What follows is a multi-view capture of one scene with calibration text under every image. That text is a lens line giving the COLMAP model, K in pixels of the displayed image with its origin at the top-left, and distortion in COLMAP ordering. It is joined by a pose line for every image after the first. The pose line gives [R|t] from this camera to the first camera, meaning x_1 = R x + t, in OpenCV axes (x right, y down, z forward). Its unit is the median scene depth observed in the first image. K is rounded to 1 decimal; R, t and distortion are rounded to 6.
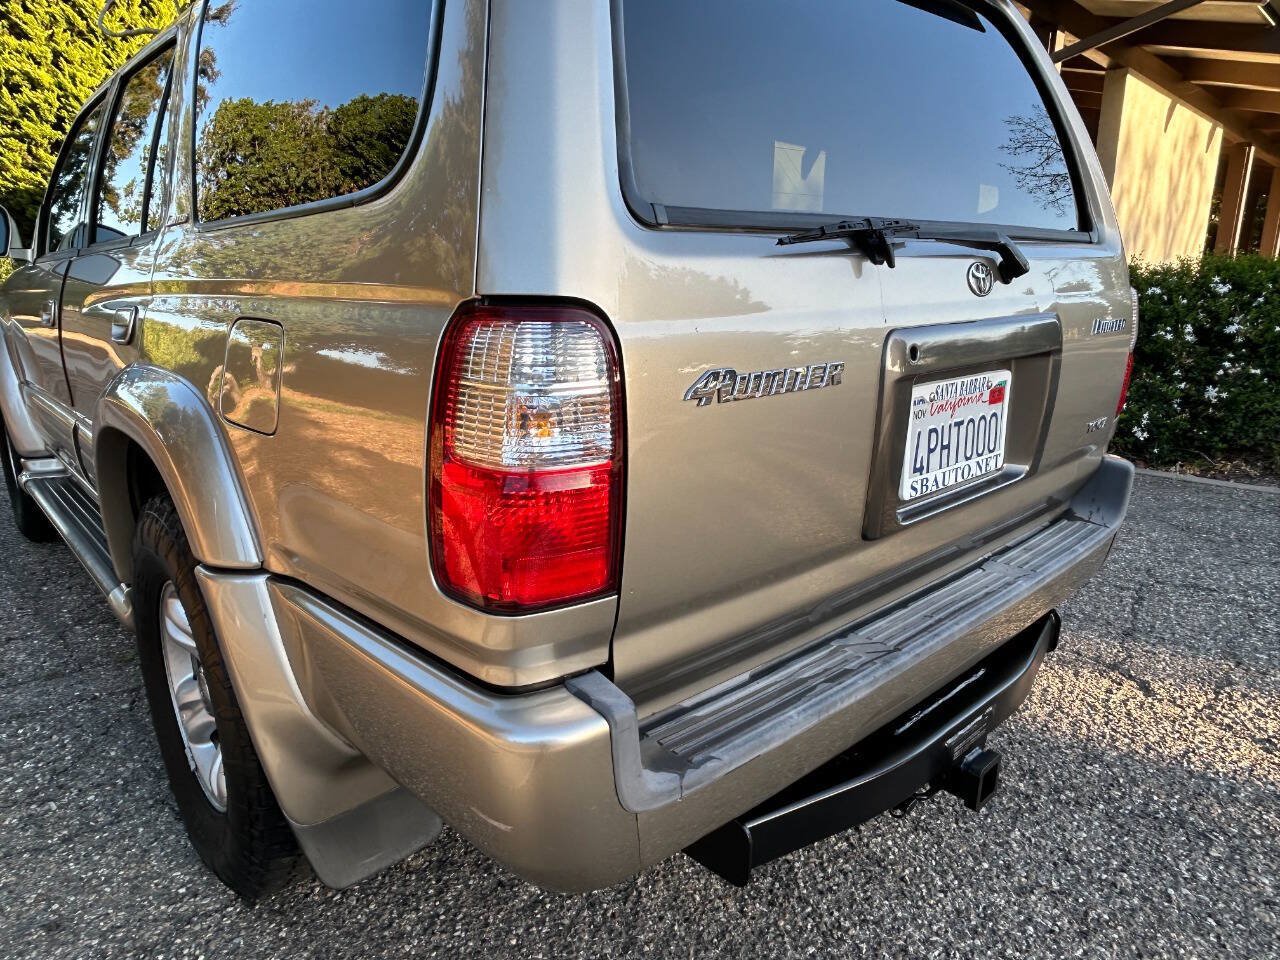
lens RADIAL K [[824.4, 0, 628.4], [0, 824.4, 474.0], [0, 0, 1]] dist [-0.019389, 0.015946]
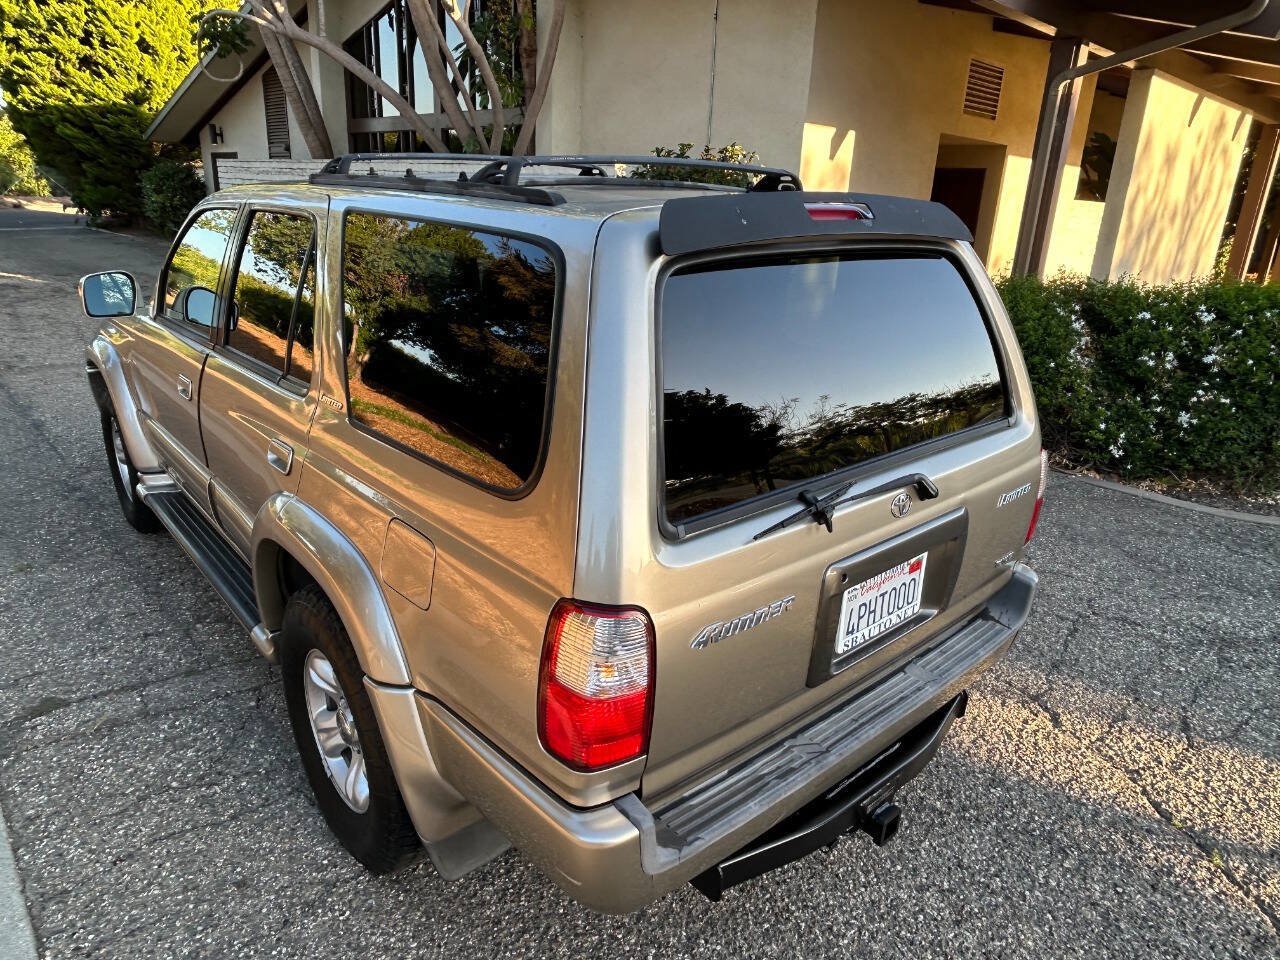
lens RADIAL K [[824.4, 0, 637.7], [0, 824.4, 474.0], [0, 0, 1]] dist [-0.019389, 0.015946]
pose [[0.999206, 0.038824, -0.008978, -0.018408], [-0.037805, 0.994813, 0.094434, -0.283679], [0.012598, -0.094019, 0.995491, -0.308270]]
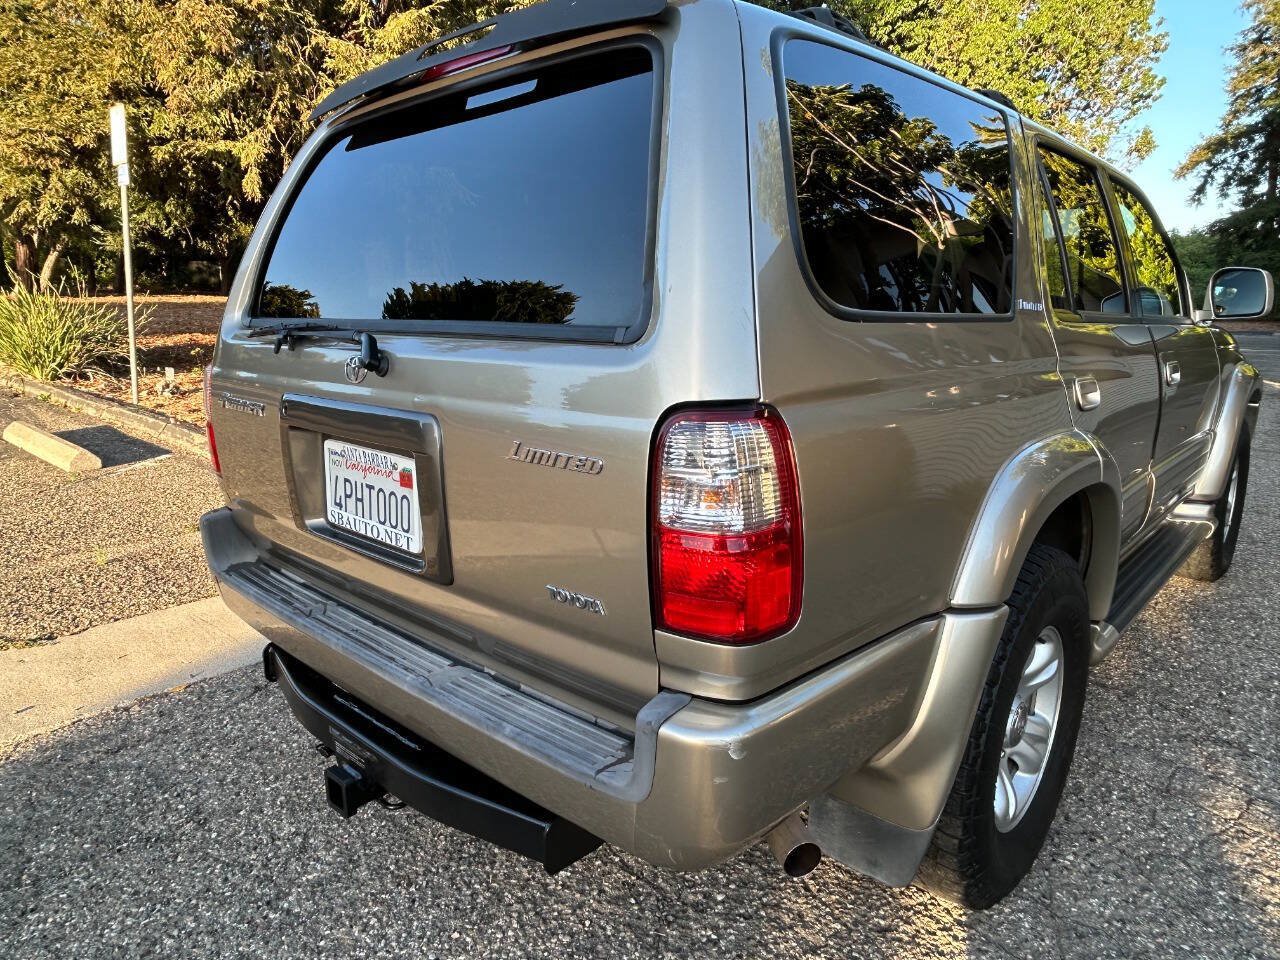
lens RADIAL K [[824.4, 0, 634.0], [0, 824.4, 467.2], [0, 0, 1]] dist [-0.019389, 0.015946]
pose [[0.094317, 0.197400, -0.975775, 1.157392], [-0.243863, 0.954865, 0.169598, -0.278564], [0.965212, 0.221959, 0.138199, 0.868348]]
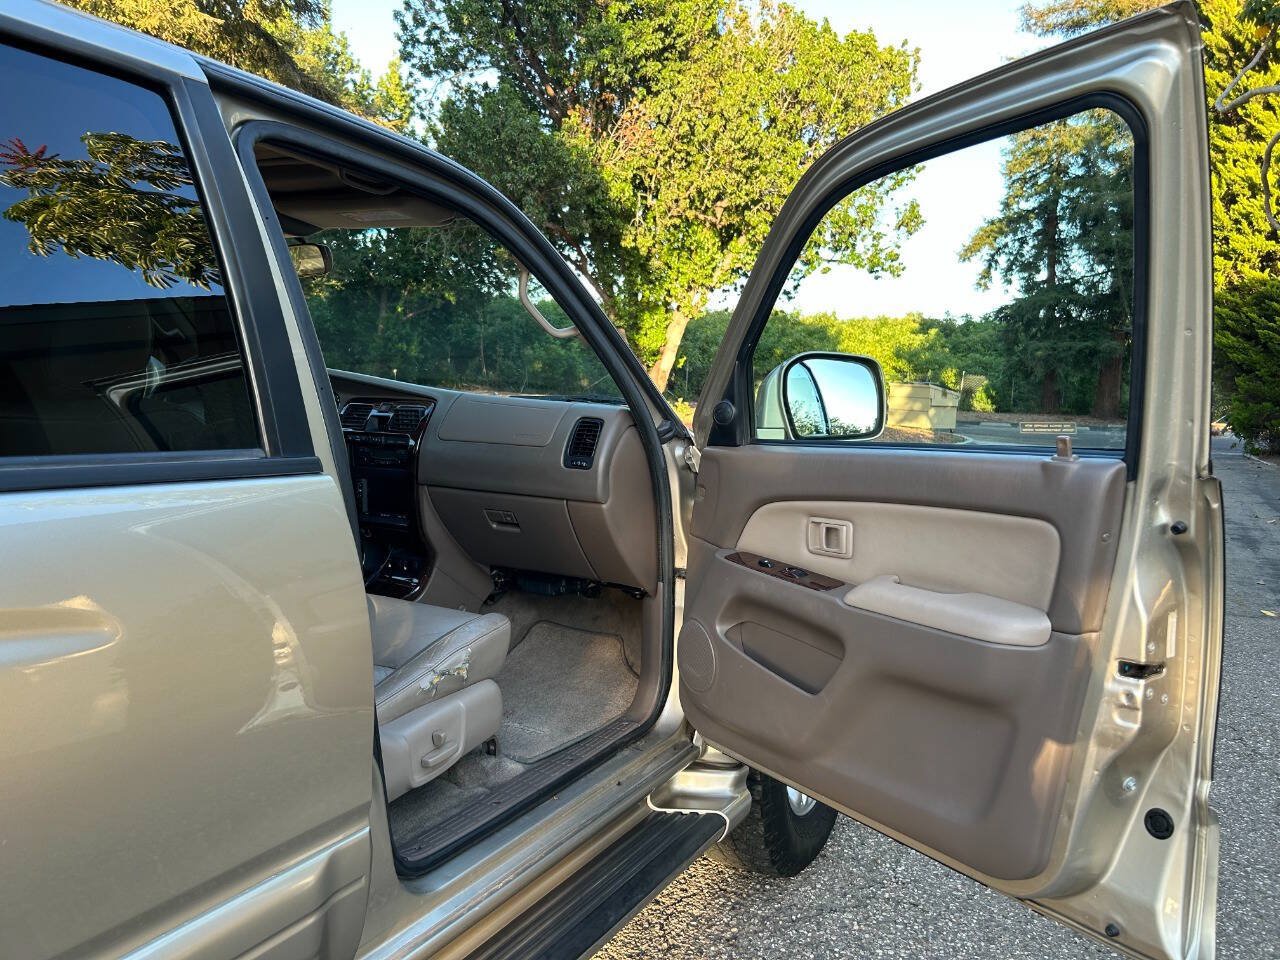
lens RADIAL K [[972.9, 0, 637.2], [0, 972.9, 487.4], [0, 0, 1]] dist [0.044505, -0.055358]
pose [[0.324120, 0.108186, -0.939810, 0.532600], [-0.253818, 0.966960, 0.023775, -0.550936], [0.911330, 0.230835, 0.340870, 1.829173]]
